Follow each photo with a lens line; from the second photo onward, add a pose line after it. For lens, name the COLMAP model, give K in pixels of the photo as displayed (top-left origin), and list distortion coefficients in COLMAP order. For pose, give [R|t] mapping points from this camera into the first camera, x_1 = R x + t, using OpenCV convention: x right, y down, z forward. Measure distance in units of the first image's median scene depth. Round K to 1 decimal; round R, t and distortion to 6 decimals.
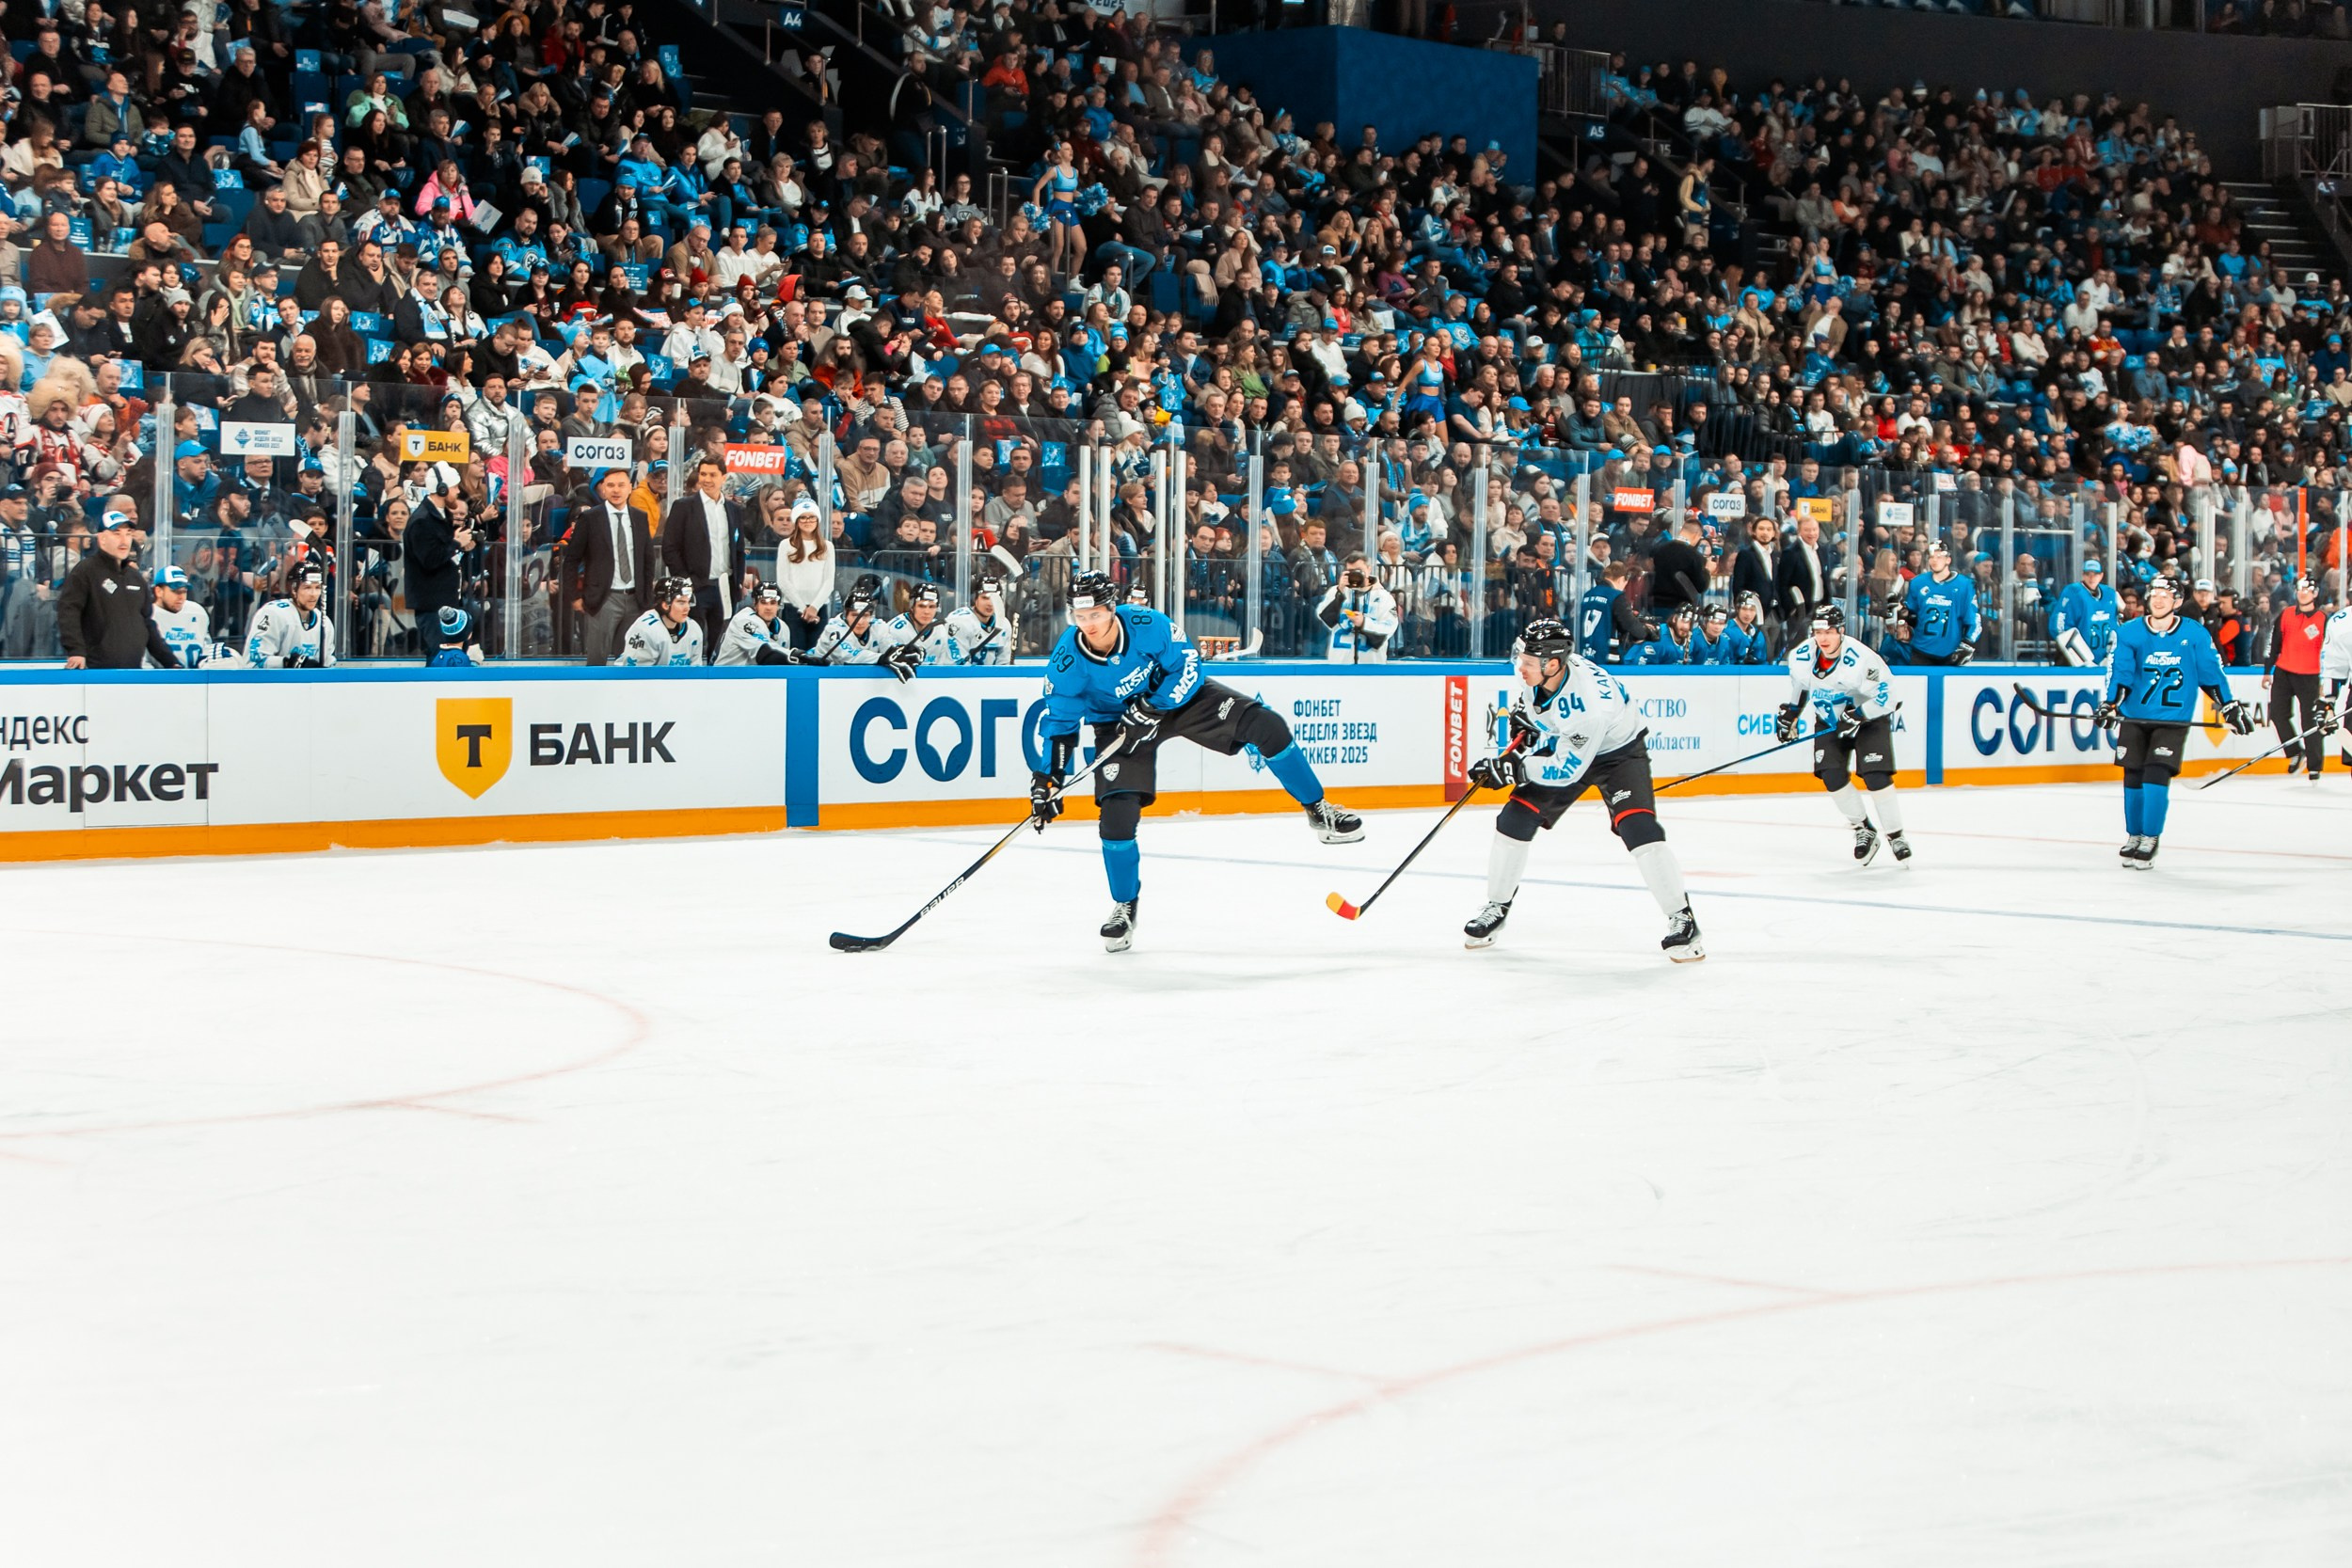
lens RADIAL K [[5025.3, 0, 1363.6], [0, 5025.3, 948.9], [0, 0, 1]] dist [-0.308367, 0.000000]
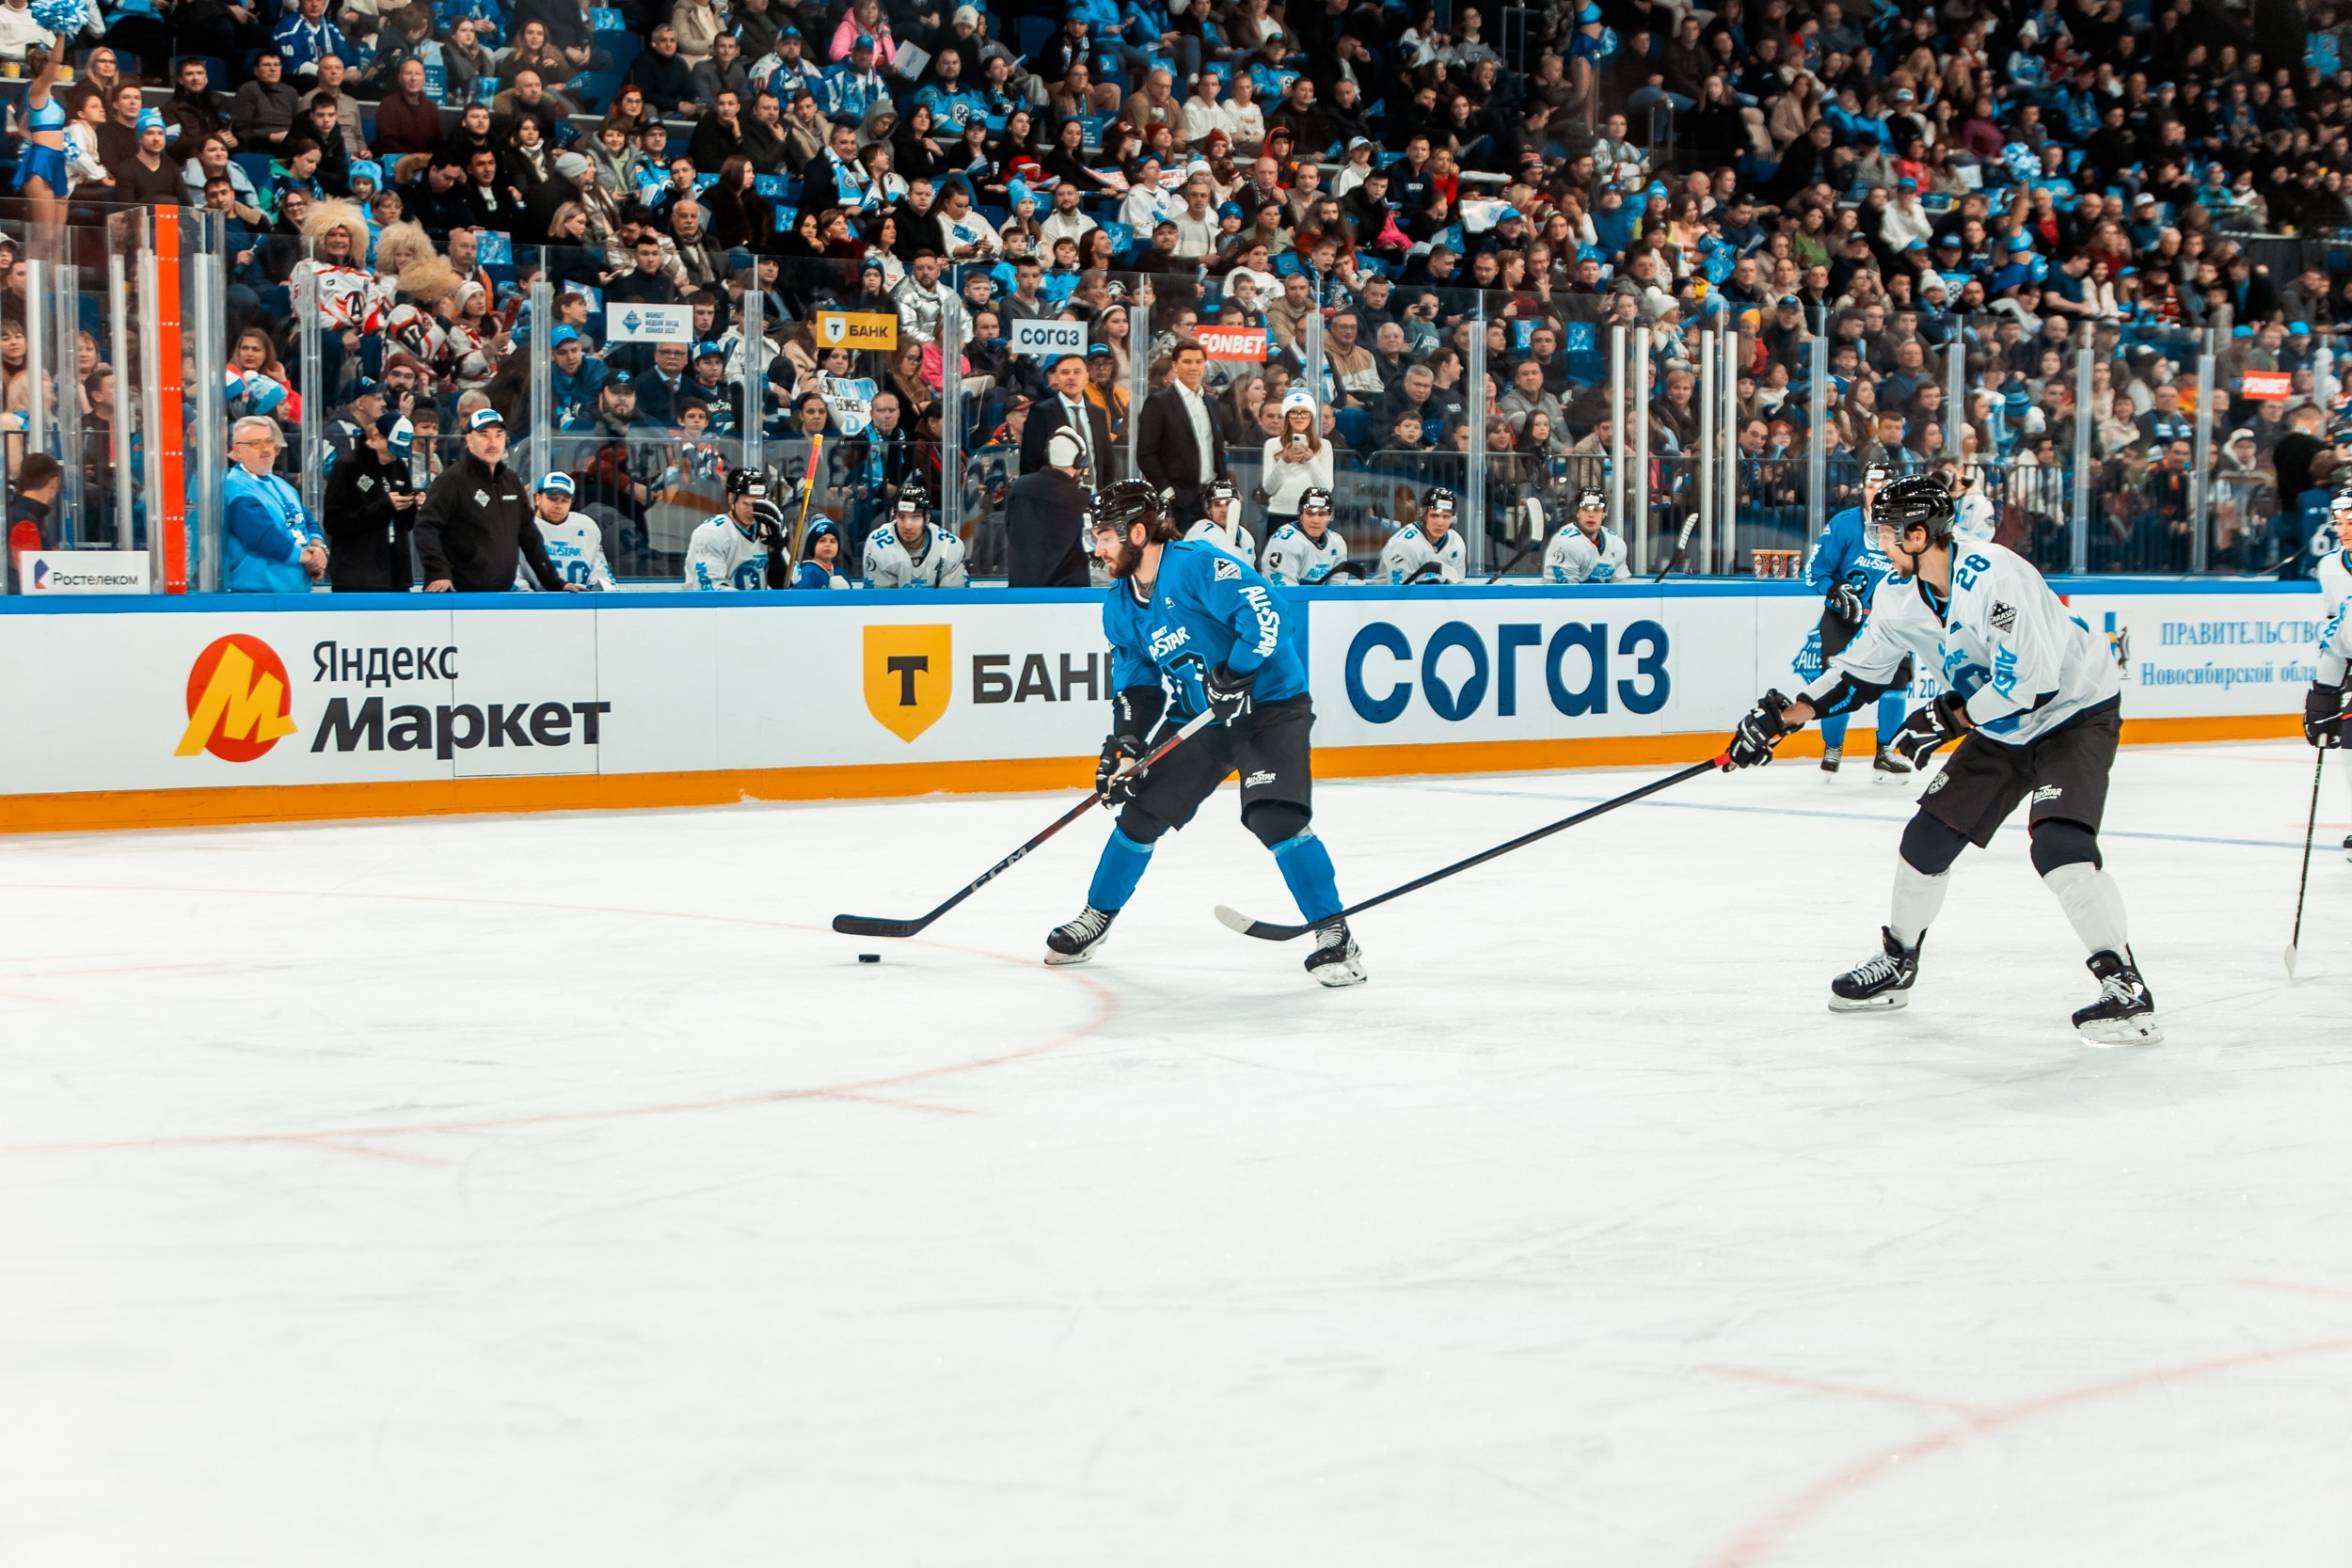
lens RADIAL K [[5025.3, 0, 1519.6], [0, 5025.3, 913.8], [0, 0, 1]] dist [-0.308367, 0.000000]
pose [[0.995483, 0.000475, -0.094939, 0.008612], [-0.000258, 0.999997, 0.002296, -0.002652], [0.094940, -0.002261, 0.995480, 0.153876]]
